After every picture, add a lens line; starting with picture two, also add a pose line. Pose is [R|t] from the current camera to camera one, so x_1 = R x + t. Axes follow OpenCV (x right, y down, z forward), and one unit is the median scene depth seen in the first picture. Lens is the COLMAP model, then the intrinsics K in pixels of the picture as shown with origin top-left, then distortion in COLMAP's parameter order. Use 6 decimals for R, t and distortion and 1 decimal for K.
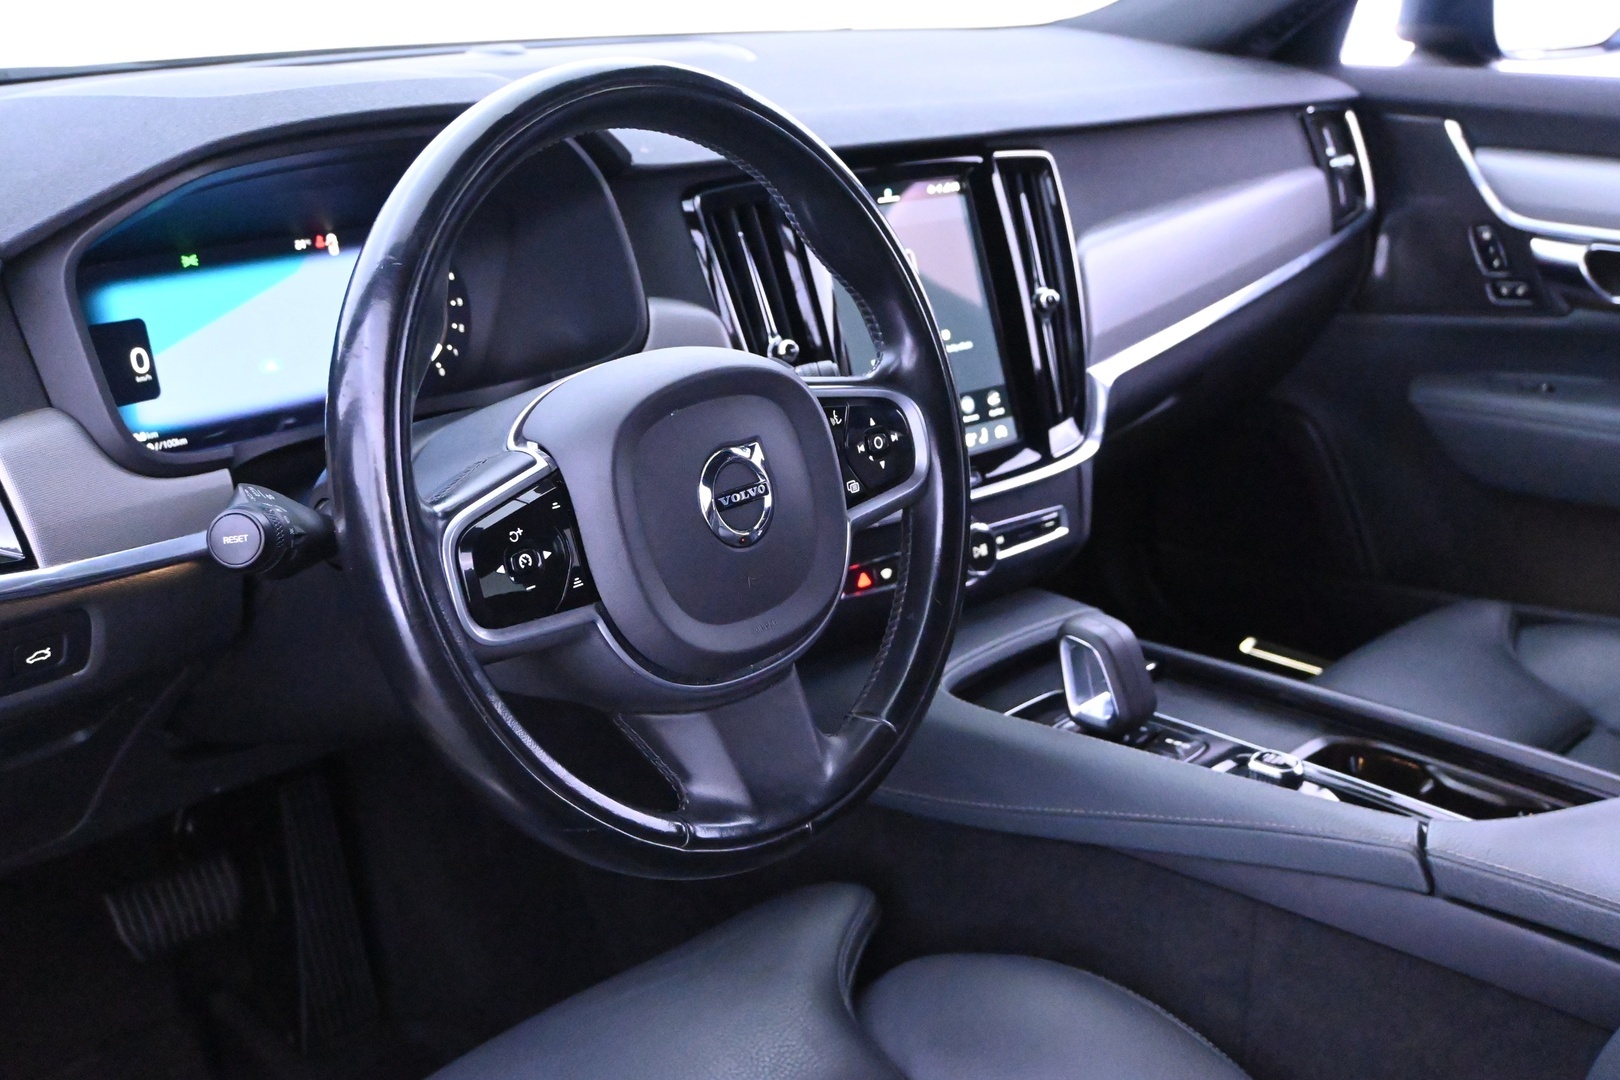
lens RADIAL K [[1751.9, 0, 818.7], [0, 1751.9, 551.1], [0, 0, 1]] dist [0.020626, 0.000000]
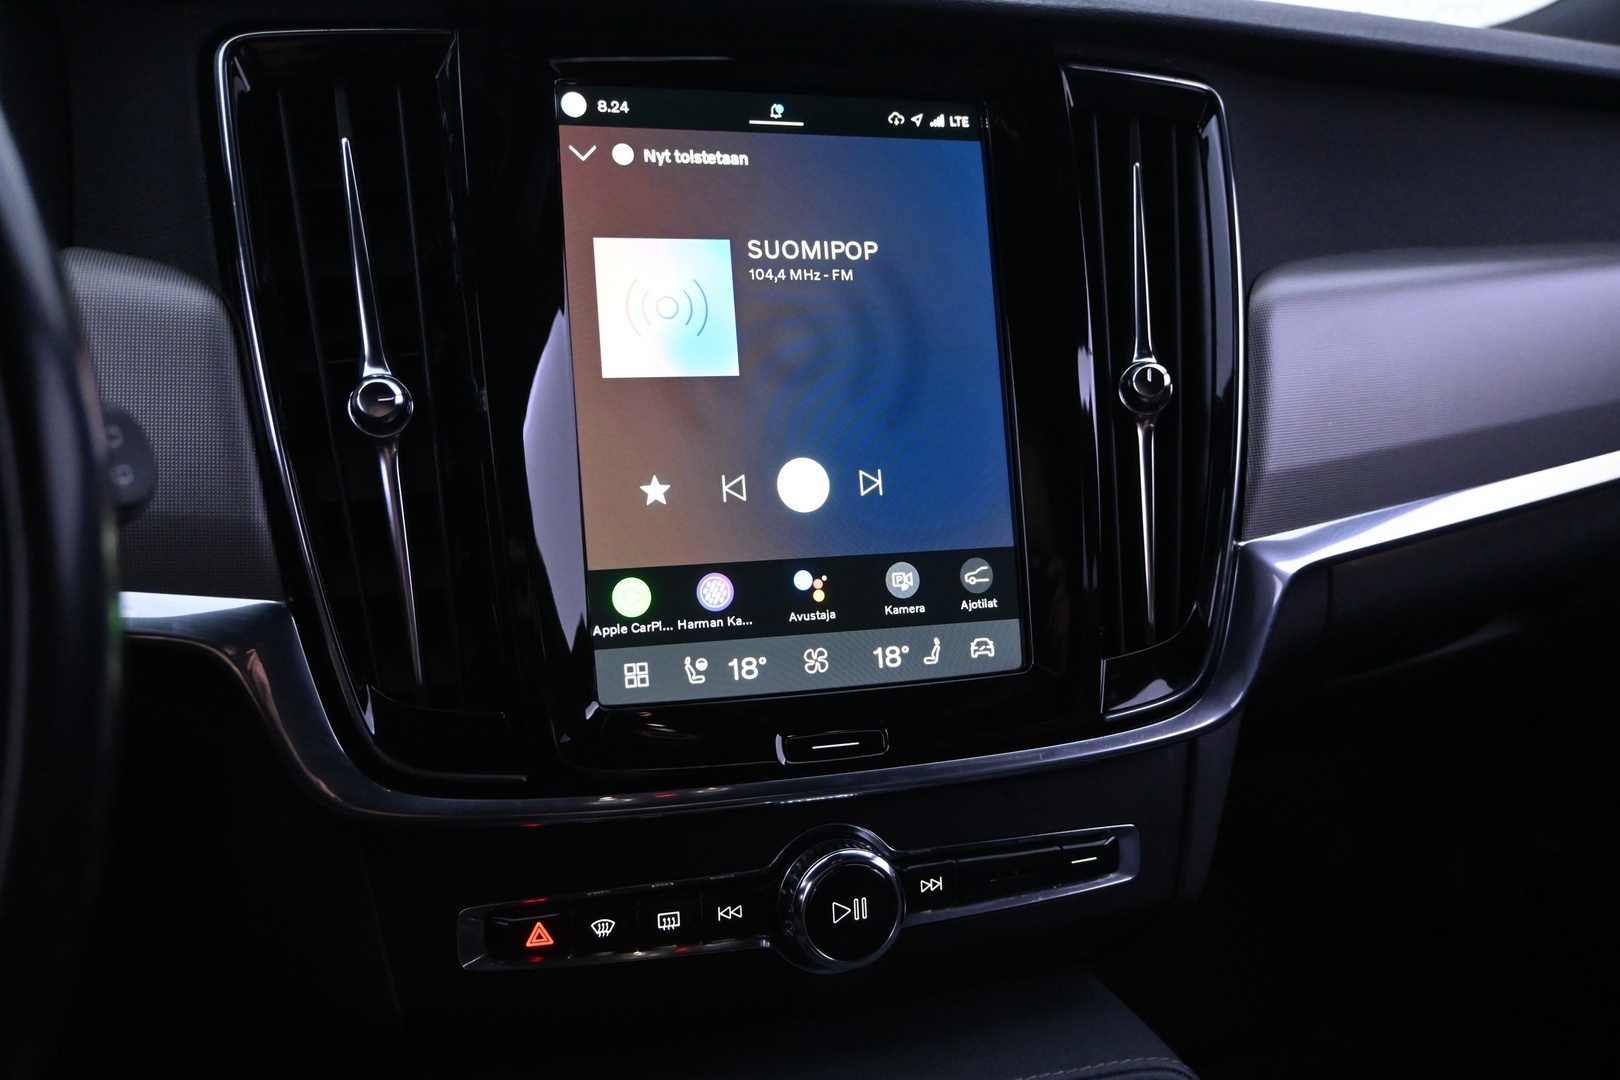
lens RADIAL K [[1470.8, 0, 813.4], [0, 1470.8, 546.3], [0, 0, 1]] dist [-0.005397, 0.000000]
pose [[0.928261, 0.137759, -0.345477, 0.147898], [-0.160329, 0.986352, -0.037478, -0.056120], [0.335599, 0.090180, 0.937679, 0.476994]]
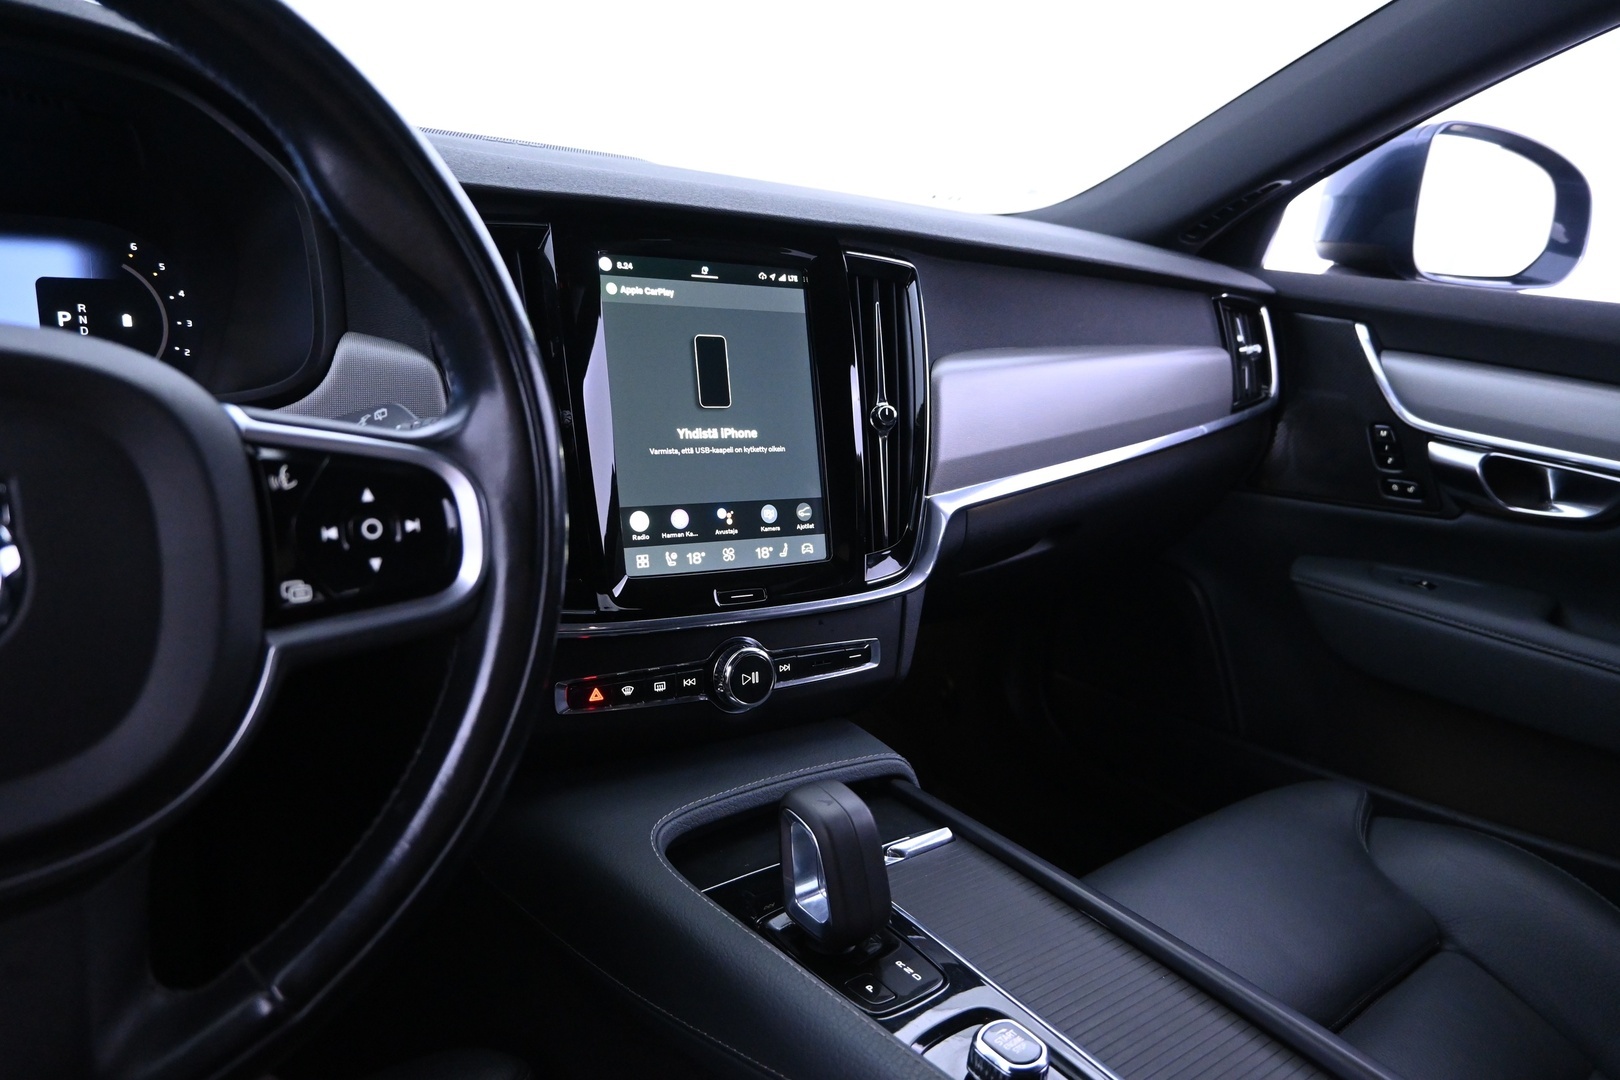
lens RADIAL K [[1073.0, 0, 810.1], [0, 1073.0, 536.8], [0, 0, 1]] dist [0.013118, 0.000914]
pose [[0.984221, 0.137767, -0.111036, 0.127752], [-0.144795, 0.987766, -0.057901, -0.032513], [0.101701, 0.073065, 0.992128, 0.344563]]
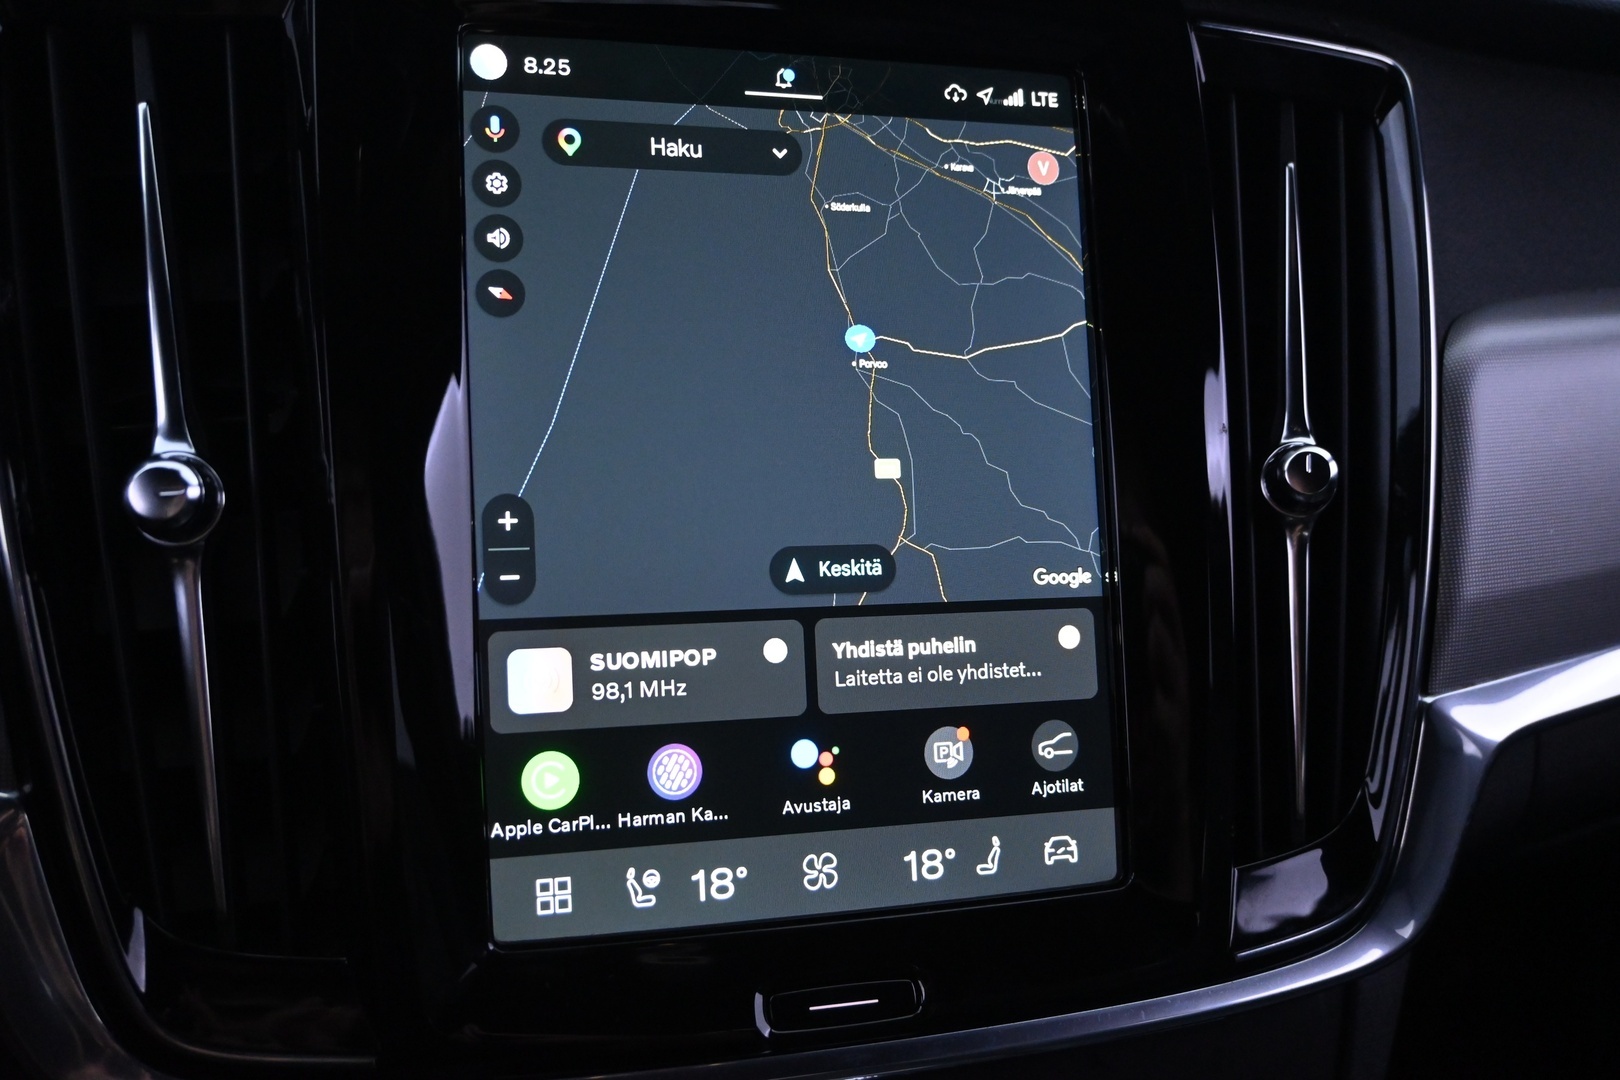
lens RADIAL K [[1470.8, 0, 812.8], [0, 1470.8, 548.9], [0, 0, 1]] dist [-0.005397, 0.000000]
pose [[0.911931, 0.157245, -0.379019, 0.119852], [-0.186152, 0.981681, -0.040612, -0.079205], [0.365690, 0.107591, 0.924497, 0.559517]]
